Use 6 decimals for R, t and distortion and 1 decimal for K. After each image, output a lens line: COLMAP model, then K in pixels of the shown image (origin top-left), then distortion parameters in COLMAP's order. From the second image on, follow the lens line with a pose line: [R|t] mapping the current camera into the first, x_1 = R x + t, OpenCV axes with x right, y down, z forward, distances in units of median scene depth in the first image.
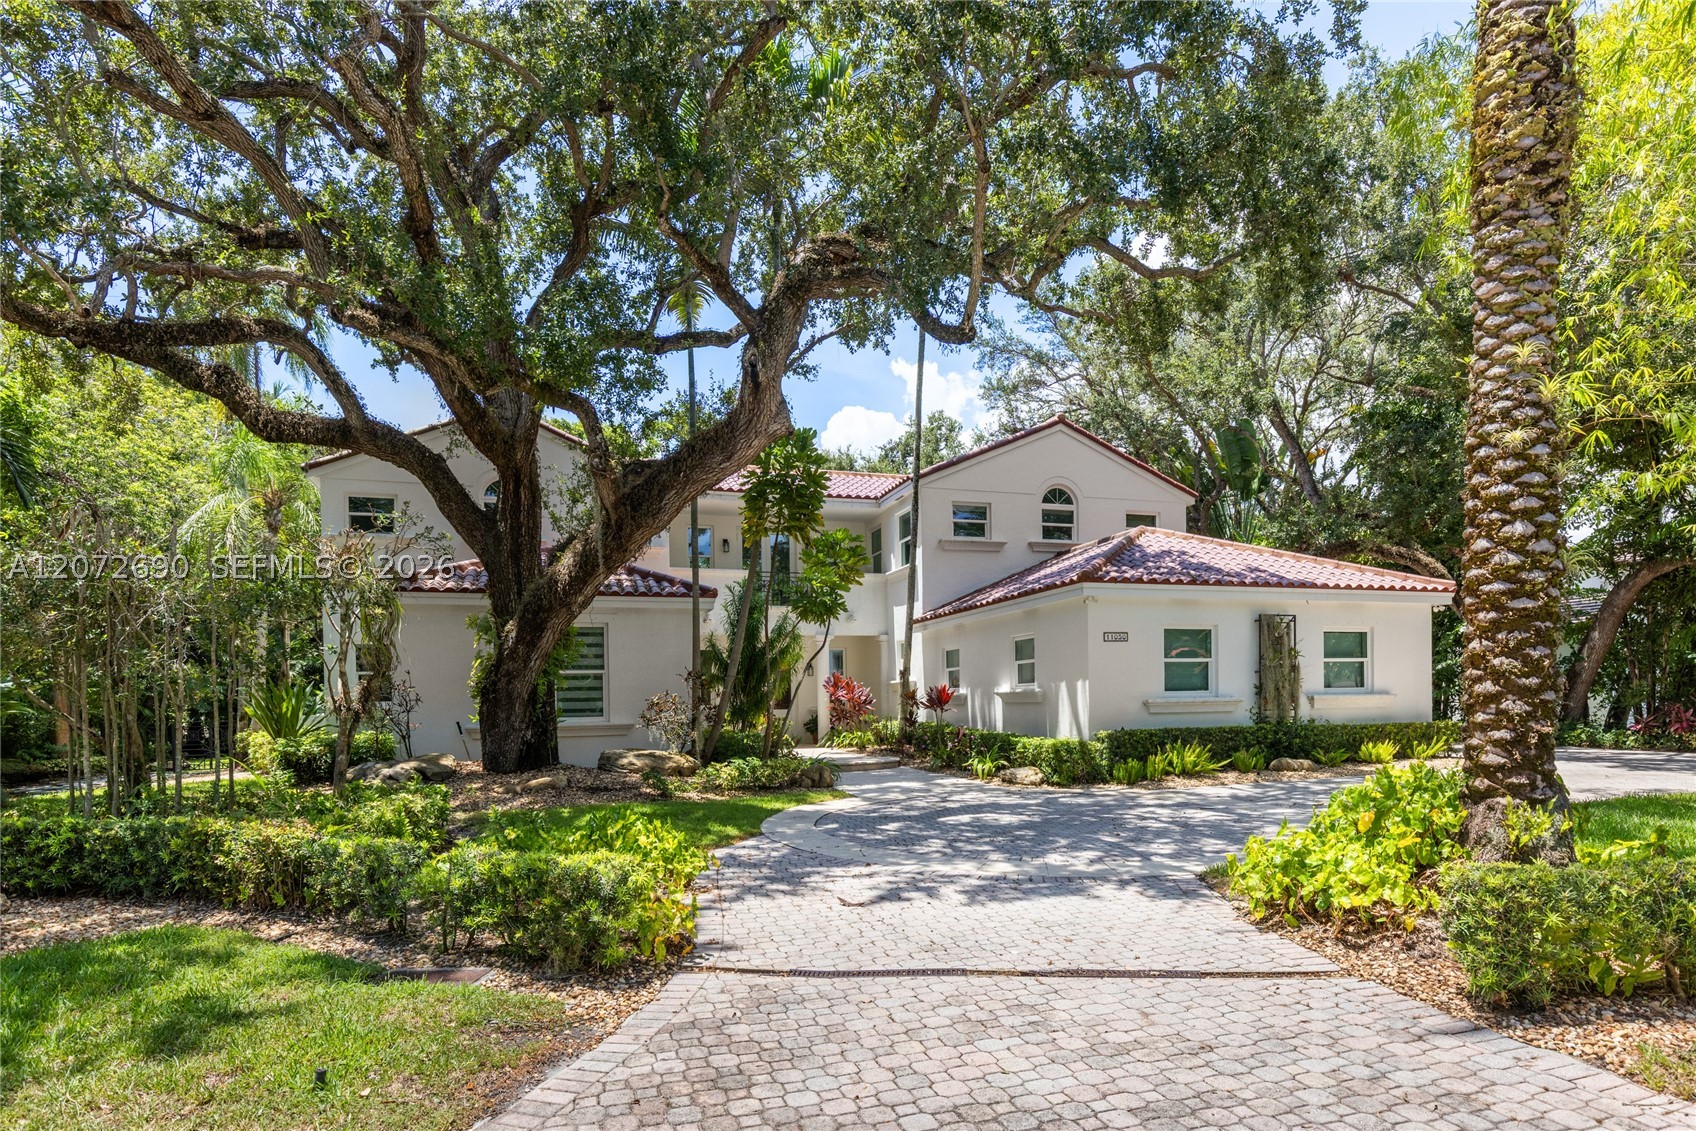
lens RADIAL K [[906.7, 0, 855.1], [0, 906.7, 712.3], [0, 0, 1]] dist [-0.004211, 0.001087]
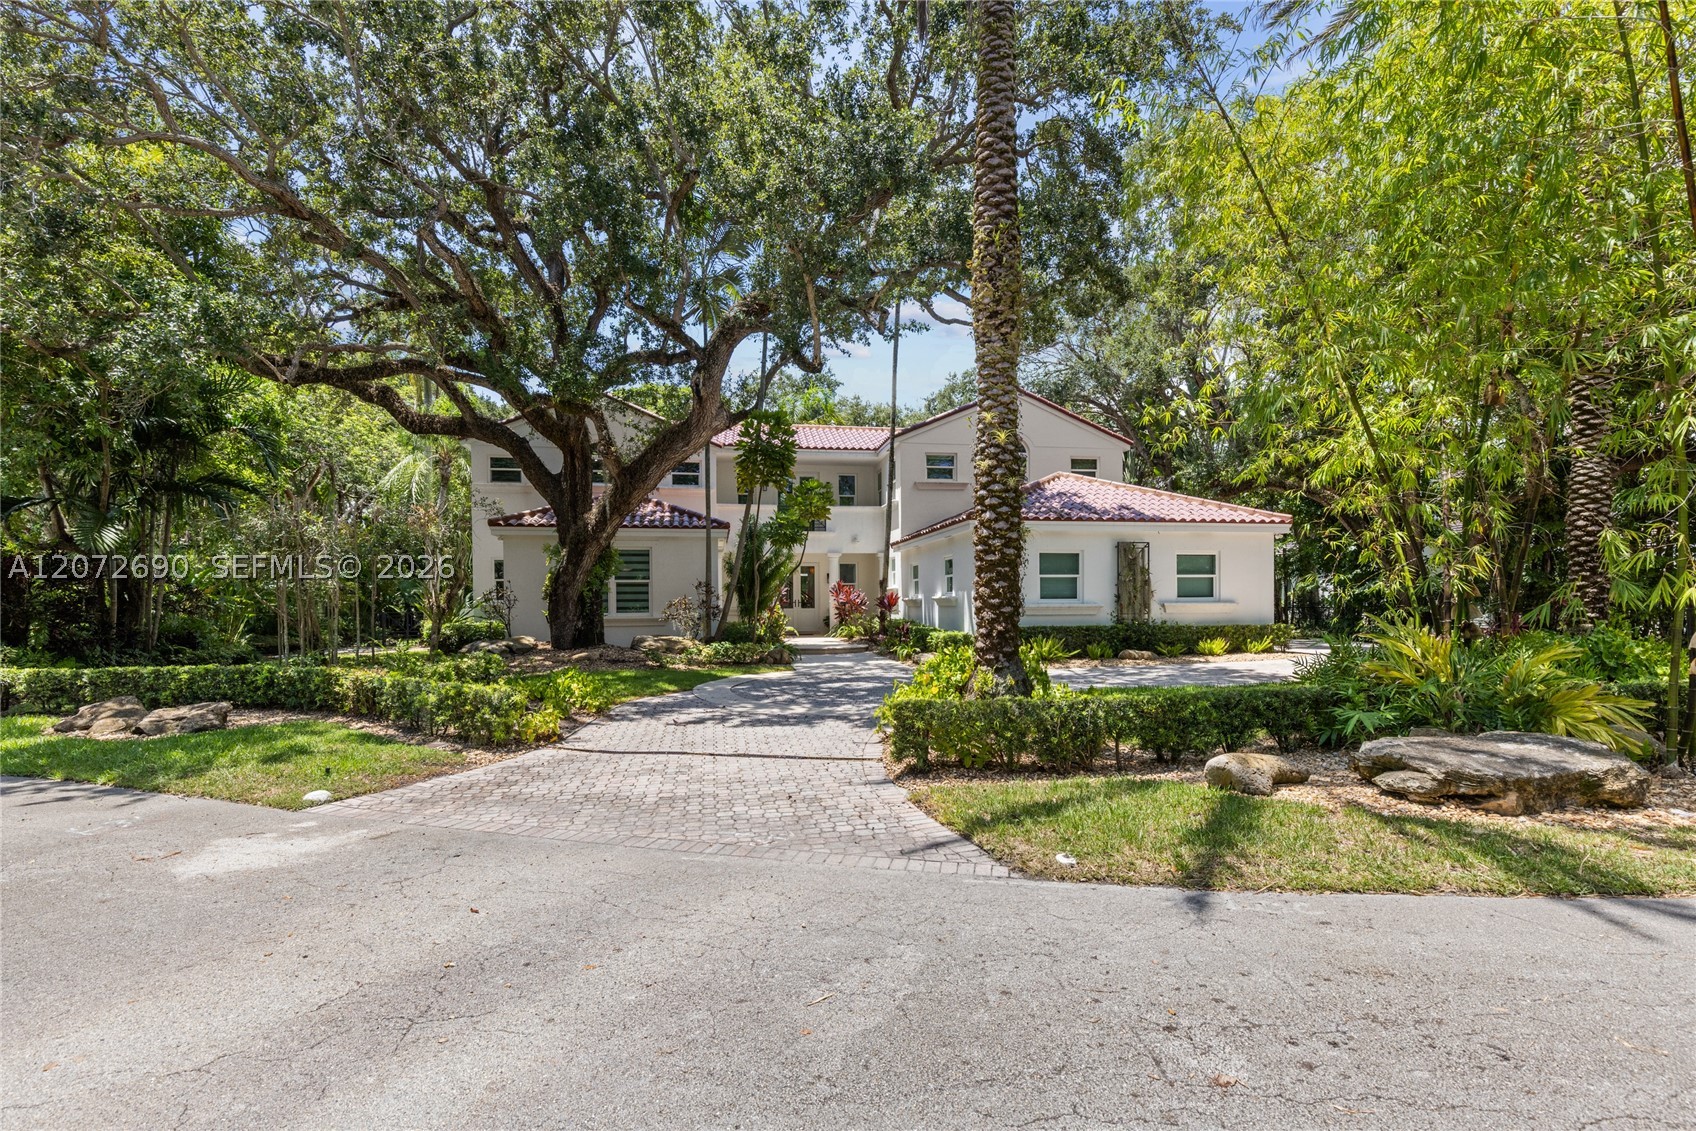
lens RADIAL K [[771.3, 0, 859.8], [0, 771.3, 604.9], [0, 0, 1]] dist [0.011700, -0.000949]
pose [[0.991864, 0.011165, -0.126809, 0.217756], [-0.011973, 0.999913, -0.005612, -0.004943], [0.126735, 0.007084, 0.991911, -0.171728]]
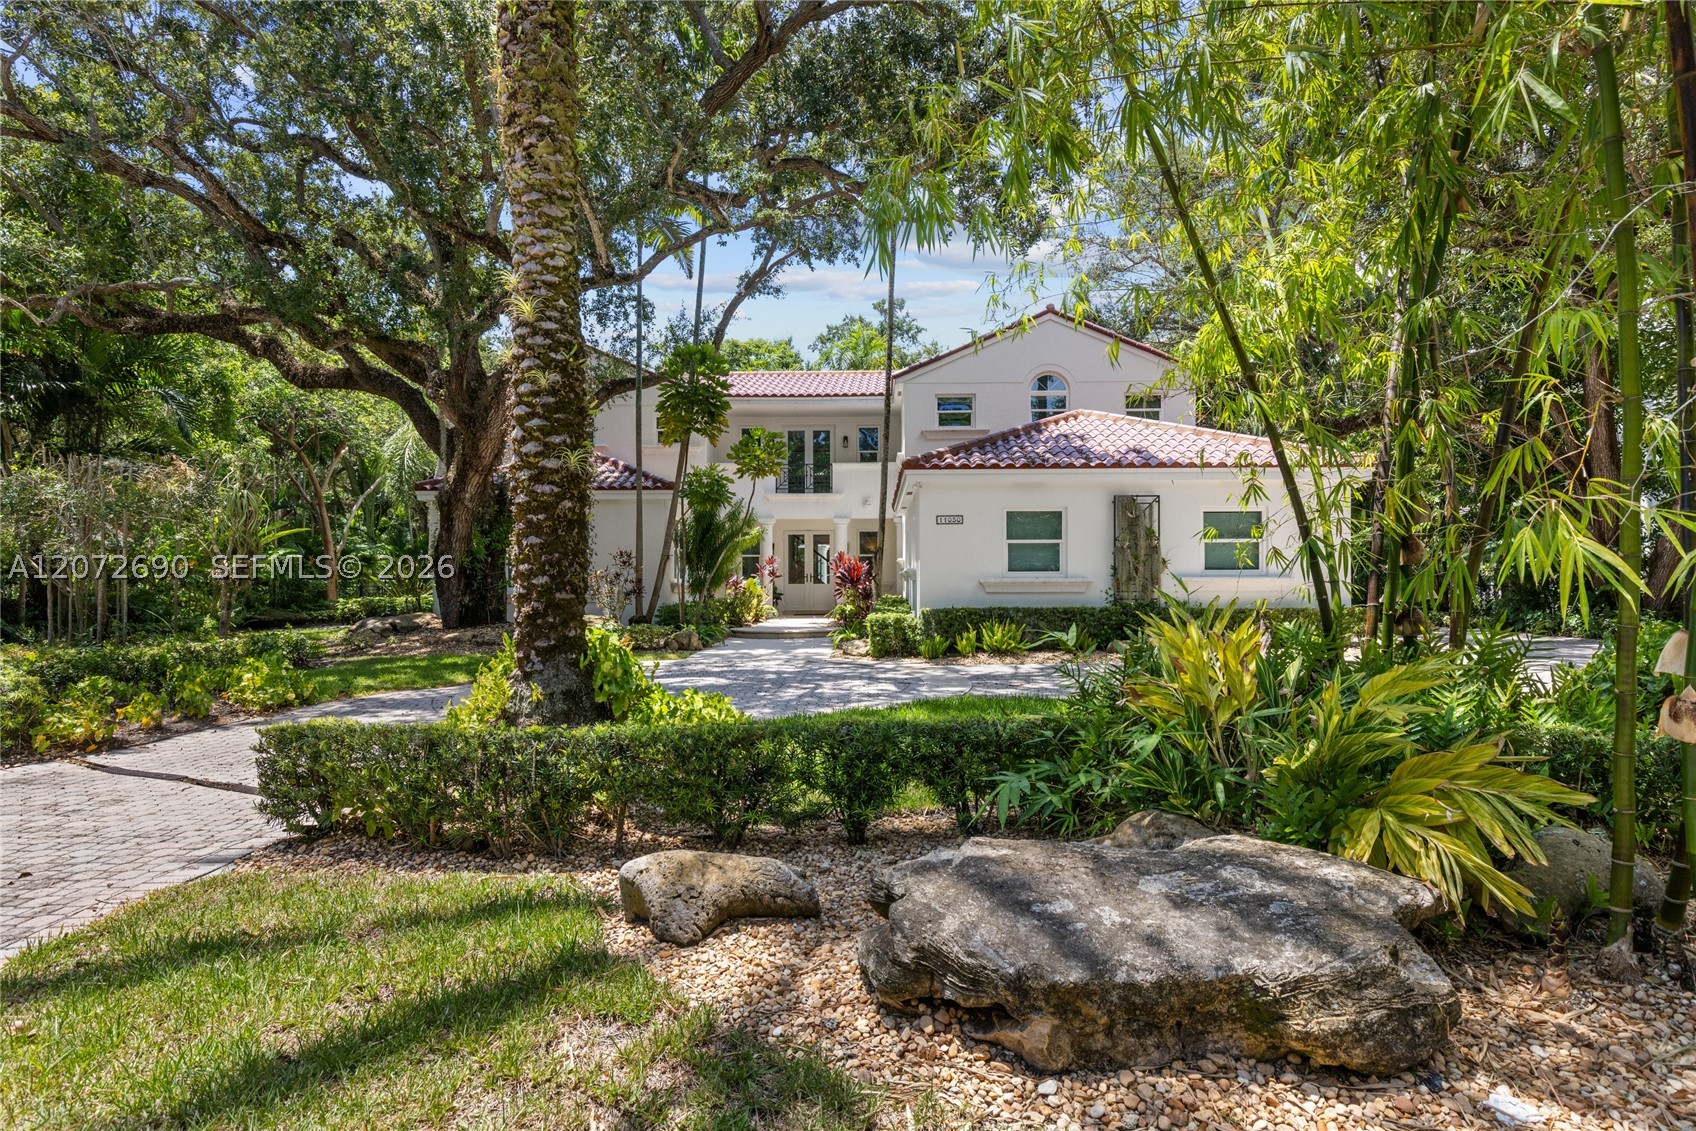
lens RADIAL K [[831.4, 0, 857.6], [0, 831.4, 575.0], [0, 0, 1]] dist [0.000264, 0.000844]
pose [[0.948299, 0.012053, -0.317148, 0.474371], [-0.016316, 0.999809, -0.010788, -0.006458], [0.316957, 0.015405, 0.948315, 0.047008]]
